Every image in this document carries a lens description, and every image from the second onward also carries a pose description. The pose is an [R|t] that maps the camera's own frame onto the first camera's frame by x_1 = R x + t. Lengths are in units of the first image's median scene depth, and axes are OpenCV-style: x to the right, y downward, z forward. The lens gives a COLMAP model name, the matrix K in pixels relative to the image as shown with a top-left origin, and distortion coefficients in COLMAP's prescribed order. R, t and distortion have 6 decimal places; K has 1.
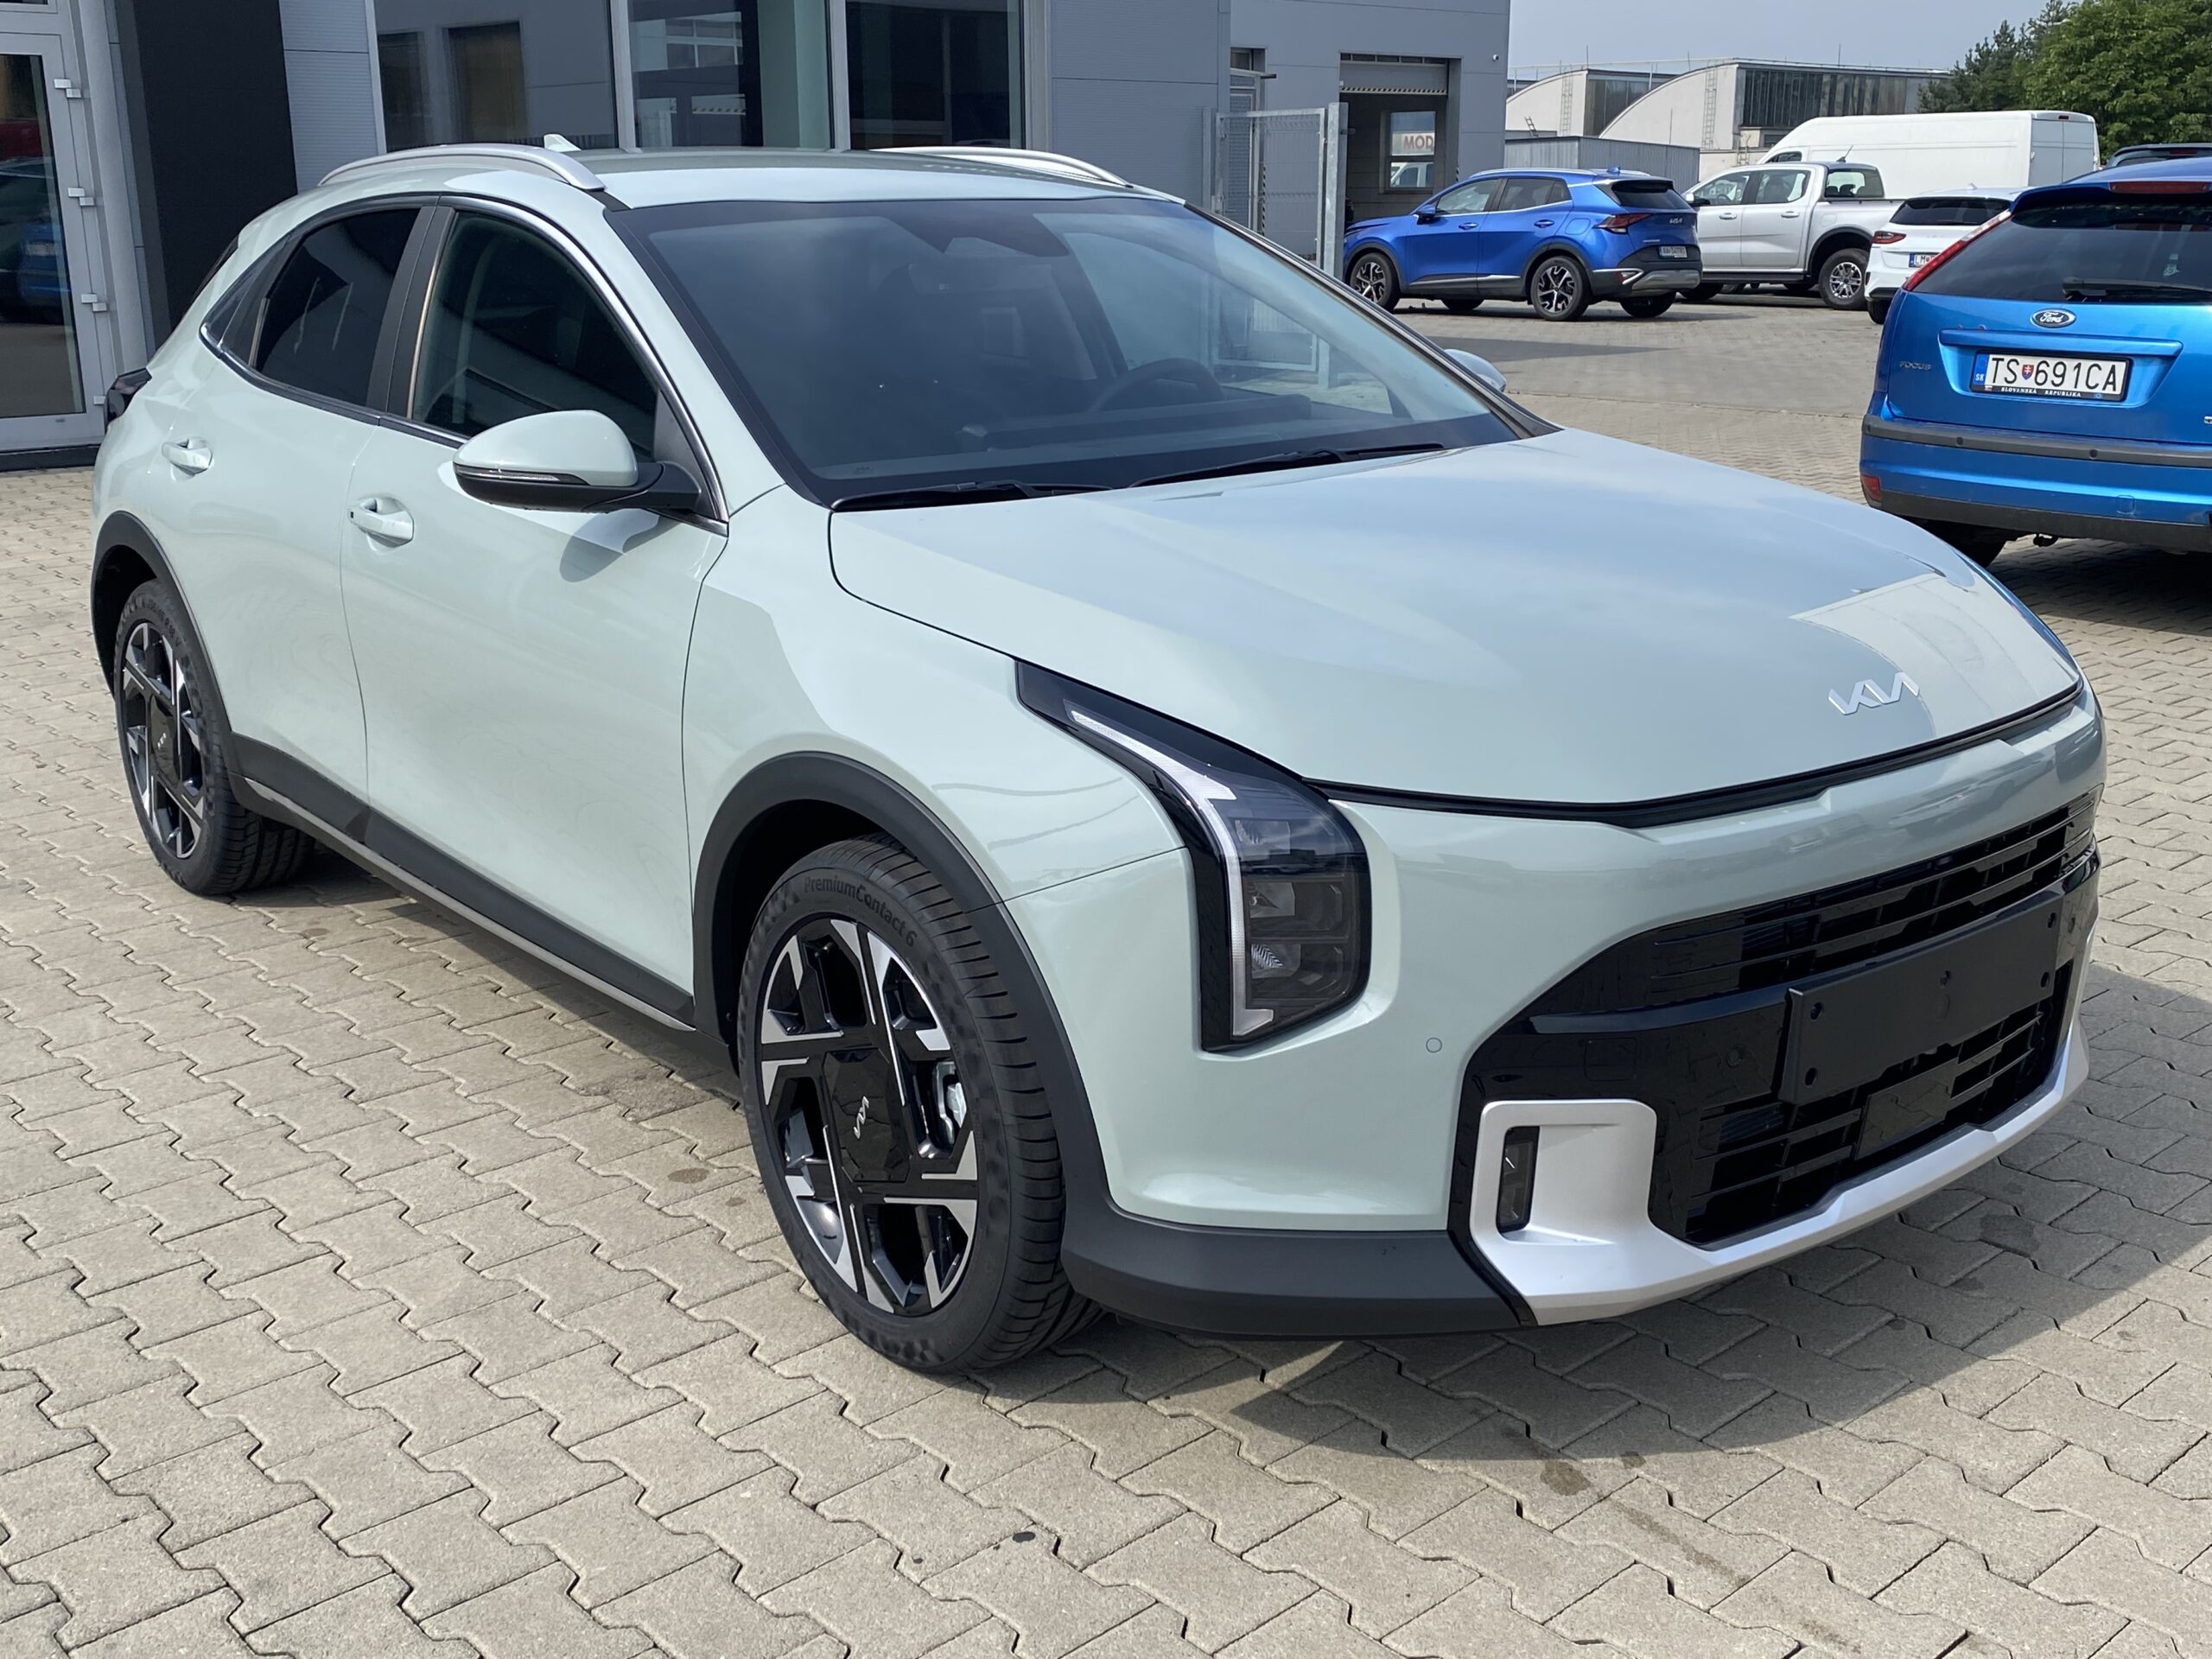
lens RADIAL K [[2228.1, 0, 1112.1], [0, 2228.1, 833.0], [0, 0, 1]] dist [0.012765, 0.000000]
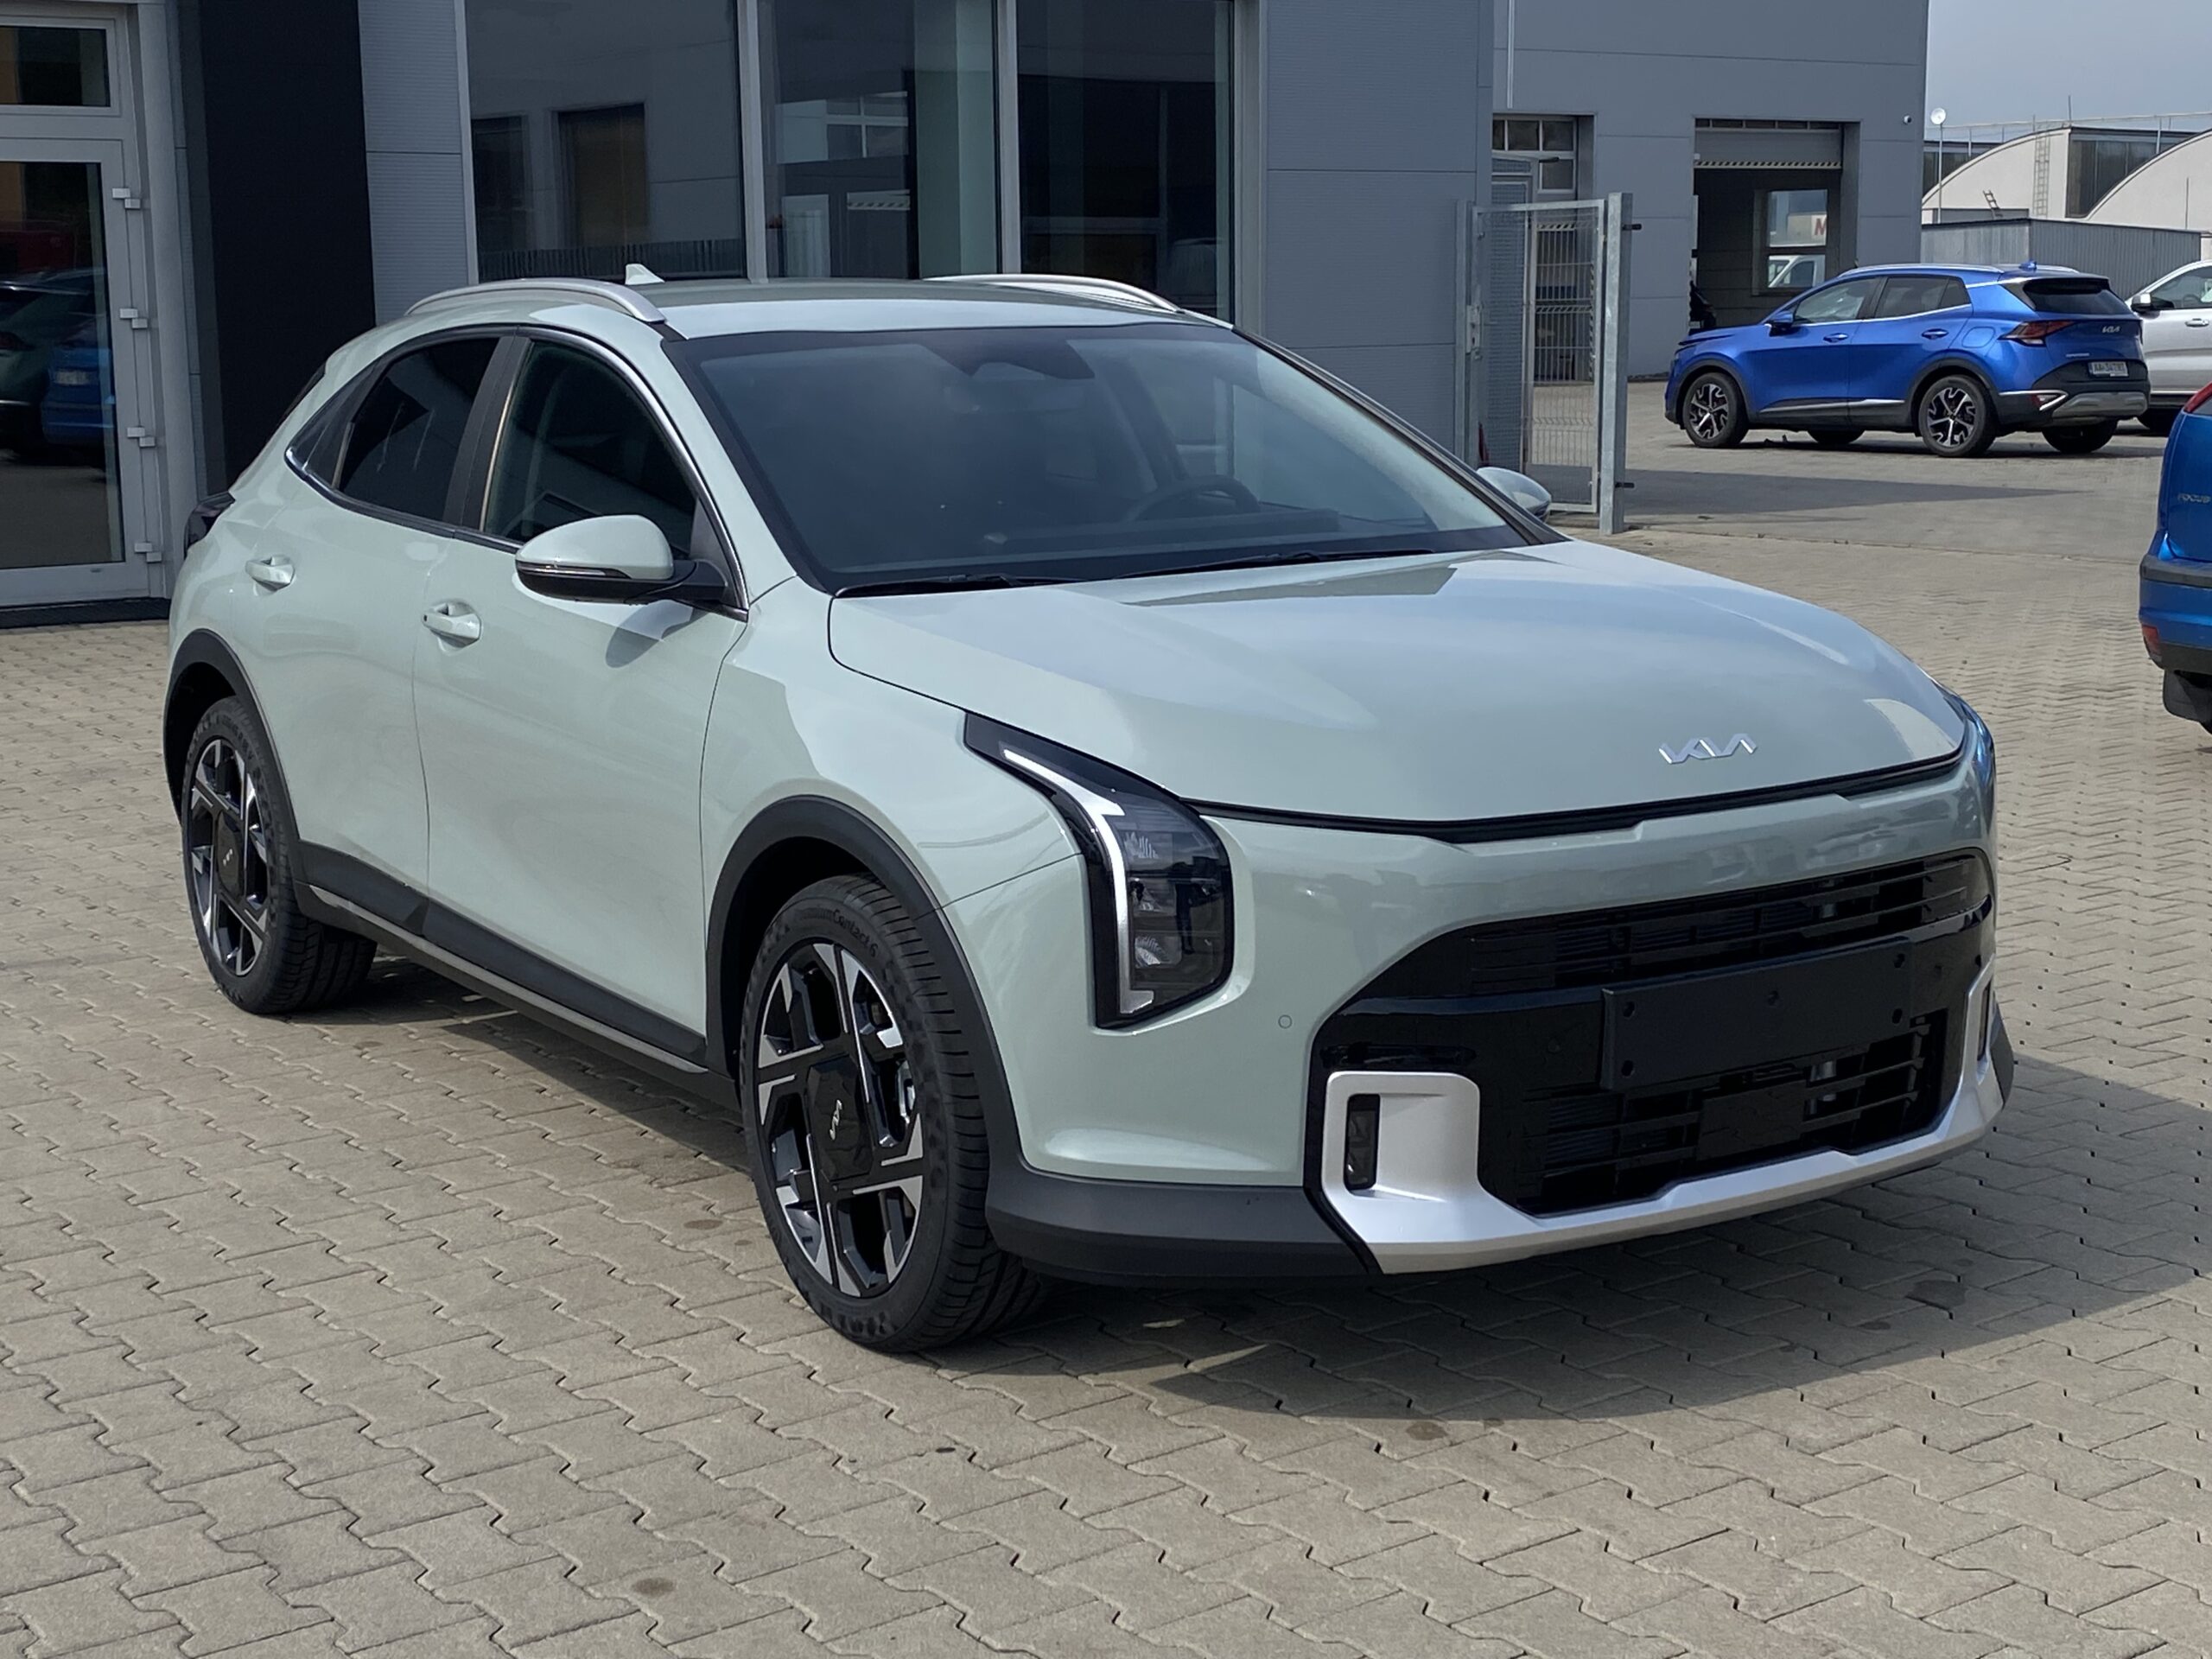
lens RADIAL K [[3113.9, 0, 1114.1], [0, 3113.9, 813.3], [0, 0, 1]] dist [0.049663, 0.000000]
pose [[0.994436, 0.009895, -0.104876, 0.171394], [-0.021858, 0.993293, -0.113544, 0.132559], [0.103049, 0.115204, 0.987982, -0.509235]]
